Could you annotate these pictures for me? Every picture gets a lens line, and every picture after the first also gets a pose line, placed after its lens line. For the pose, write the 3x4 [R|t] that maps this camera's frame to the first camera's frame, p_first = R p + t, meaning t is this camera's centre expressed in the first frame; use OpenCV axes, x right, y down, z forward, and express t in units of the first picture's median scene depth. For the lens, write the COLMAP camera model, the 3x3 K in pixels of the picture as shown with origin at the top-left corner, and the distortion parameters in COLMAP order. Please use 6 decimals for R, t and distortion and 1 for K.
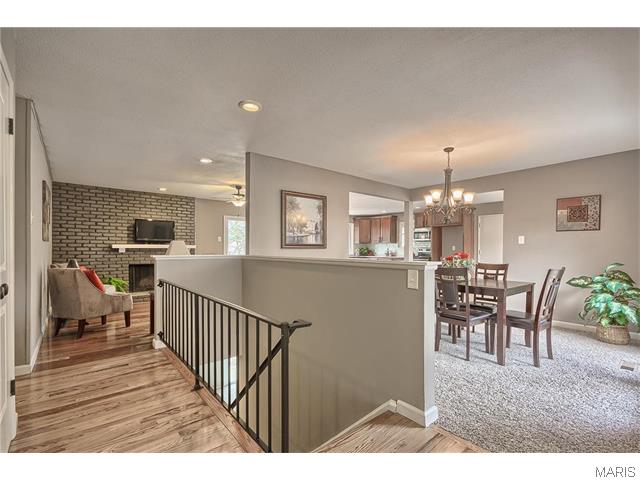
lens RADIAL K [[297.7, 0, 326.1], [0, 297.7, 248.1], [0, 0, 1]] dist [0.002960, 0.001166]
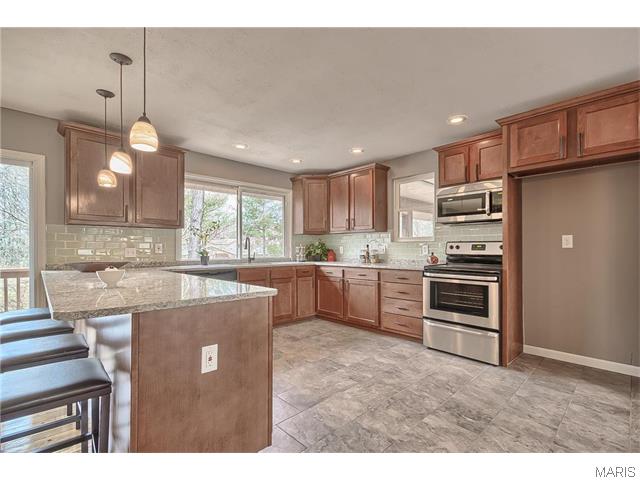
lens RADIAL K [[297.7, 0, 326.1], [0, 297.7, 248.1], [0, 0, 1]] dist [0.002960, 0.001166]
pose [[0.997664, -0.004818, 0.068140, 0.272359], [0.004636, 0.999985, 0.002833, 0.010394], [-0.068153, -0.002510, 0.997672, 1.318519]]
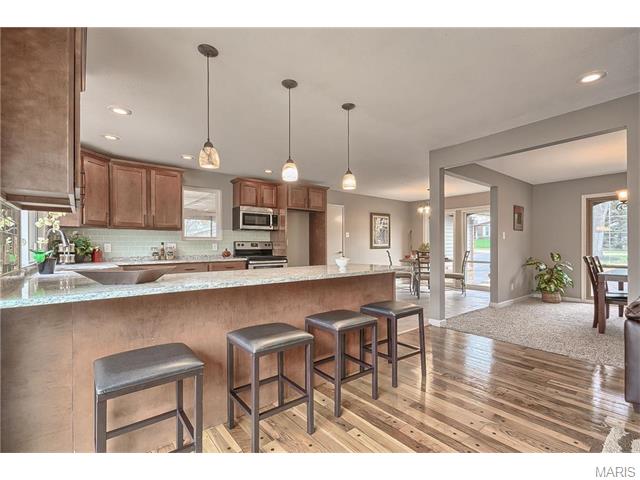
lens RADIAL K [[296.4, 0, 325.4], [0, 296.4, 245.3], [0, 0, 1]] dist [0.002762, 0.001055]
pose [[0.019338, -0.003663, 0.999806, -0.513239], [-0.002669, 0.999990, 0.003716, 0.007720], [-0.999809, -0.002741, 0.019328, 1.710748]]
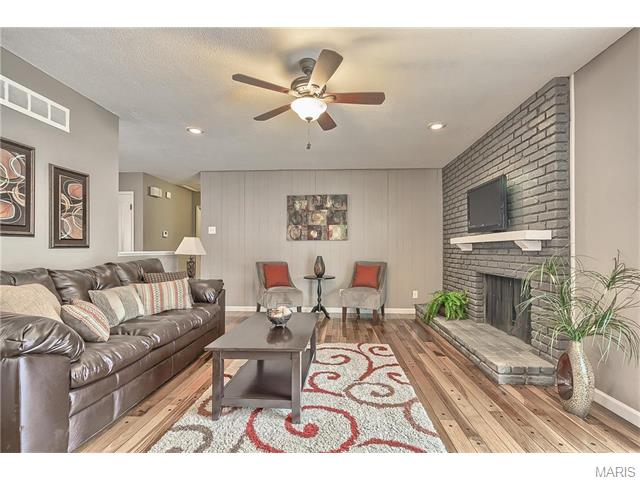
lens RADIAL K [[297.7, 0, 326.1], [0, 297.7, 248.1], [0, 0, 1]] dist [0.002960, 0.001166]
pose [[-0.682336, -0.005036, -0.731021, -0.069001], [0.004259, 0.999932, -0.010864, 0.020809], [0.731026, -0.010527, -0.682268, 1.670213]]
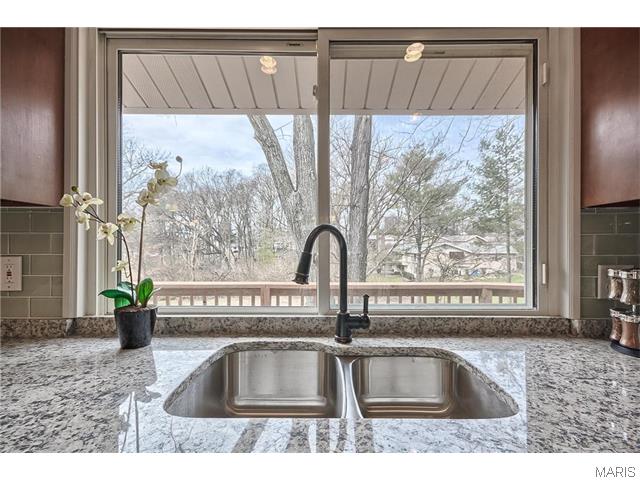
lens RADIAL K [[296.4, 0, 325.4], [0, 296.4, 245.3], [0, 0, 1]] dist [0.002762, 0.001055]
pose [[0.765159, -0.002983, -0.643834, 0.220803], [0.003963, 0.999992, 0.000076, -0.007737], [0.643829, -0.002610, 0.765165, 2.118095]]
